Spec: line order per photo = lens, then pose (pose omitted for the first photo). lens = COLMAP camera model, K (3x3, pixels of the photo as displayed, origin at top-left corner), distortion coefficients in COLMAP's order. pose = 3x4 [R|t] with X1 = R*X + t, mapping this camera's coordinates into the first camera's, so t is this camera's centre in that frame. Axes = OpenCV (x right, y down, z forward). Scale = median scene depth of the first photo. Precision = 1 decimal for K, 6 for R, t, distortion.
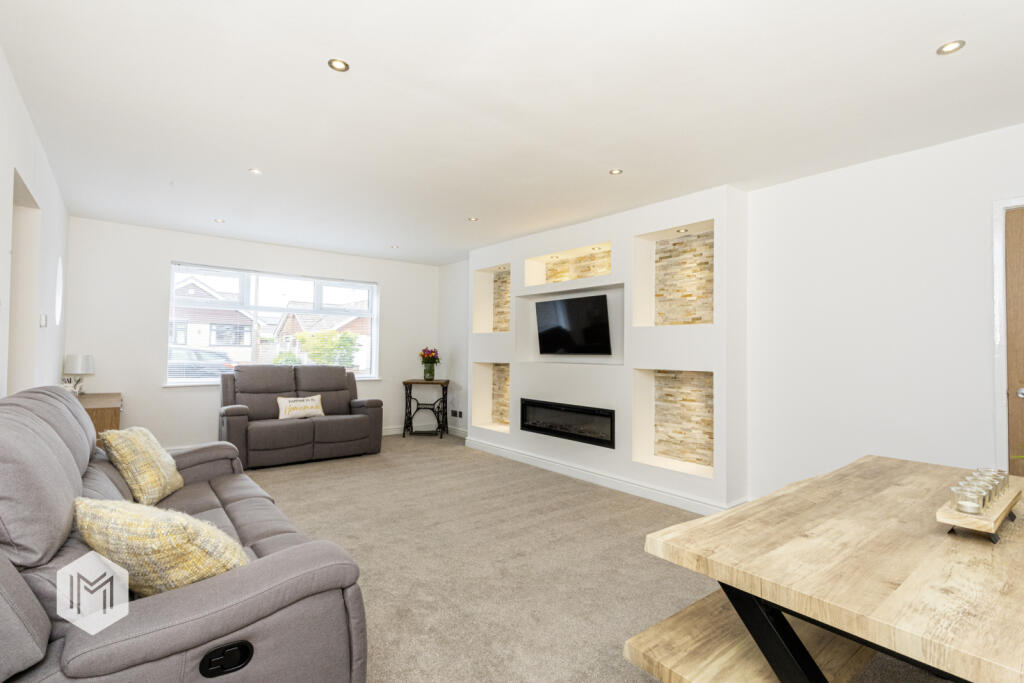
lens RADIAL K [[485.8, 0, 513.9], [0, 485.8, 349.6], [0, 0, 1]] dist [0.004913, -0.000206]
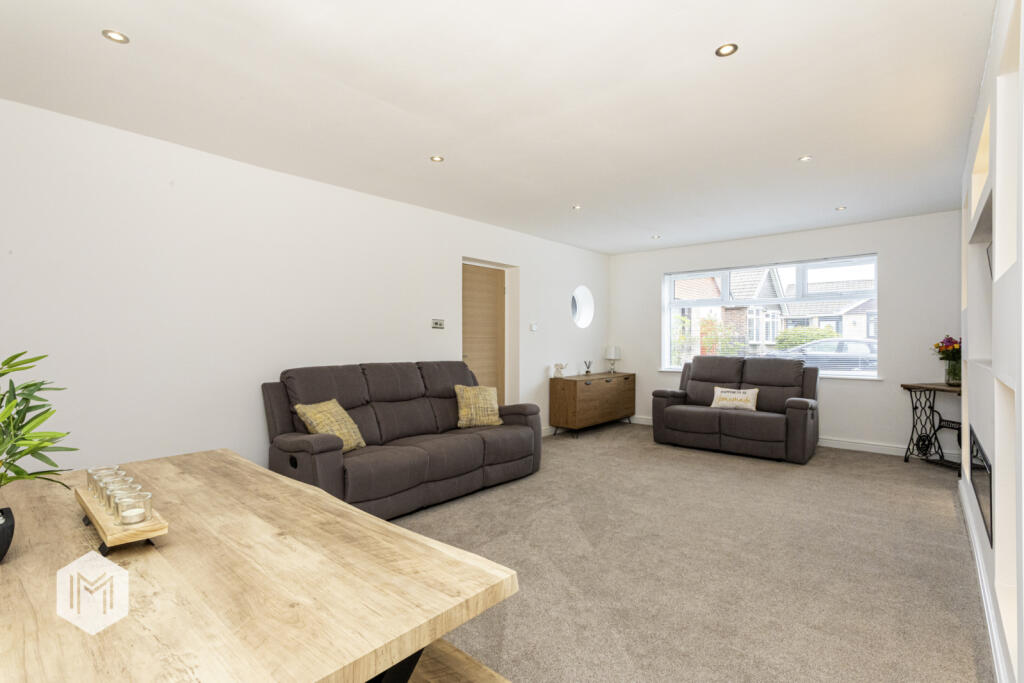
lens RADIAL K [[485.8, 0, 513.0], [0, 485.8, 338.0], [0, 0, 1]] dist [0.004913, -0.000206]
pose [[0.170684, -0.015872, -0.985198, 0.487922], [0.007679, 0.999861, -0.014778, 0.004504], [0.985296, -0.005043, 0.170782, 0.386963]]
